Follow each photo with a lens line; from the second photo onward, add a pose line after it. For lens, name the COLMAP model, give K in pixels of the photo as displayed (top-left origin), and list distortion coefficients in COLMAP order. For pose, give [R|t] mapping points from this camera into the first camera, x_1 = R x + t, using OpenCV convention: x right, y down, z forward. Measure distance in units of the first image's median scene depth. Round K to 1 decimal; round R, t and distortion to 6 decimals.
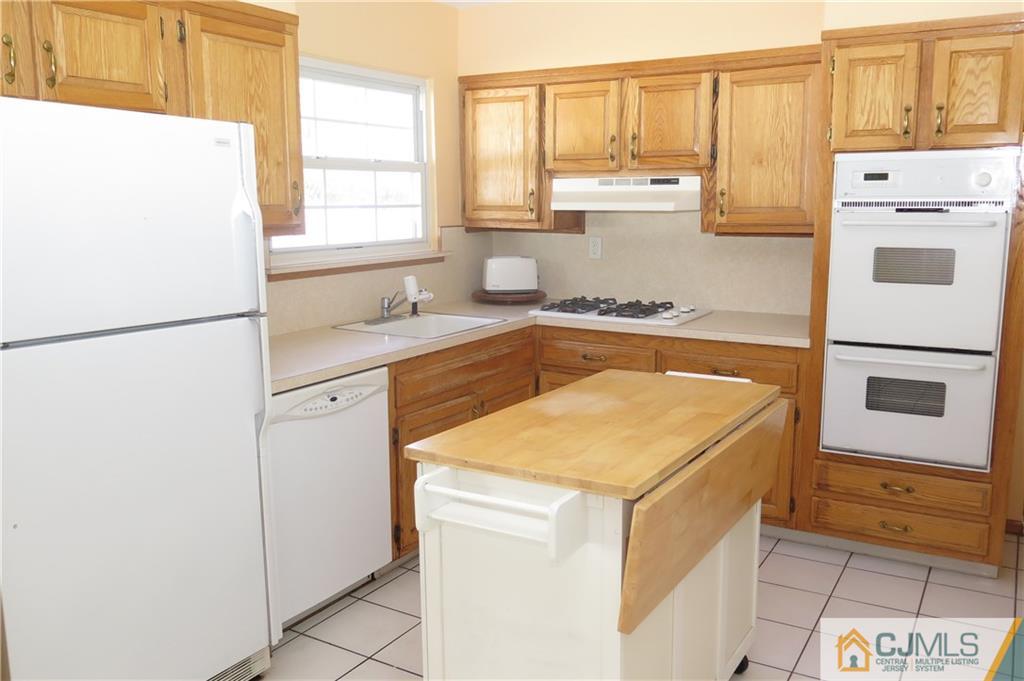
lens RADIAL K [[872.3, 0, 512.0], [0, 872.3, 340.5], [0, 0, 1]] dist [-0.005618, 0.004787]
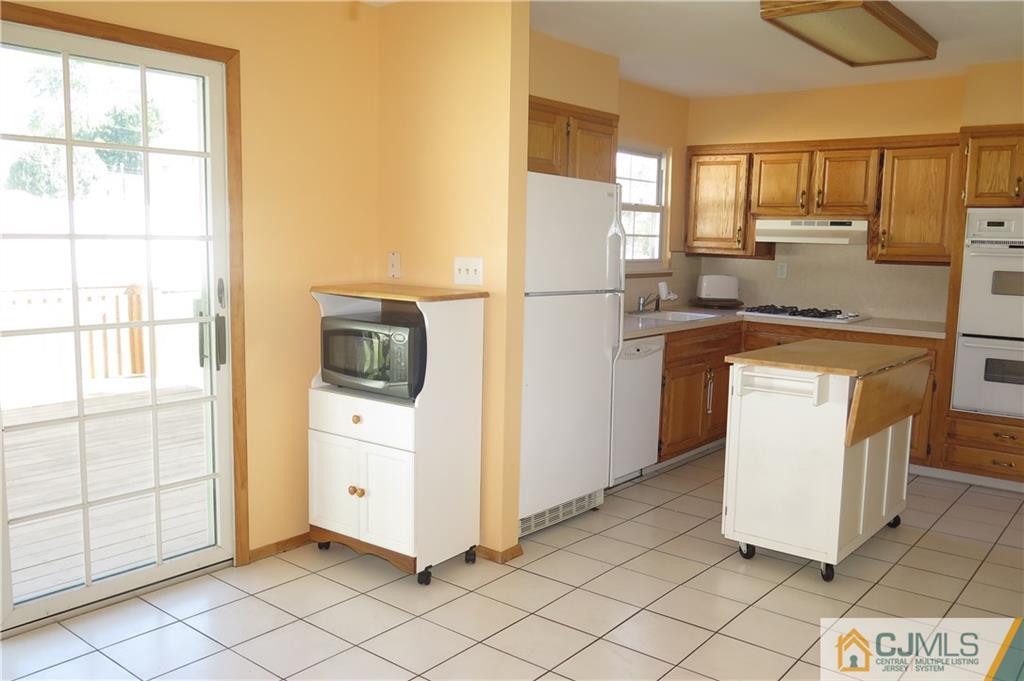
lens RADIAL K [[872.3, 0, 512.0], [0, 872.3, 340.5], [0, 0, 1]] dist [-0.005618, 0.004787]
pose [[0.990848, 0.044444, -0.127457, -0.169990], [-0.049851, 0.997973, -0.039549, 0.092625], [0.125441, 0.045541, 0.991055, -0.477472]]
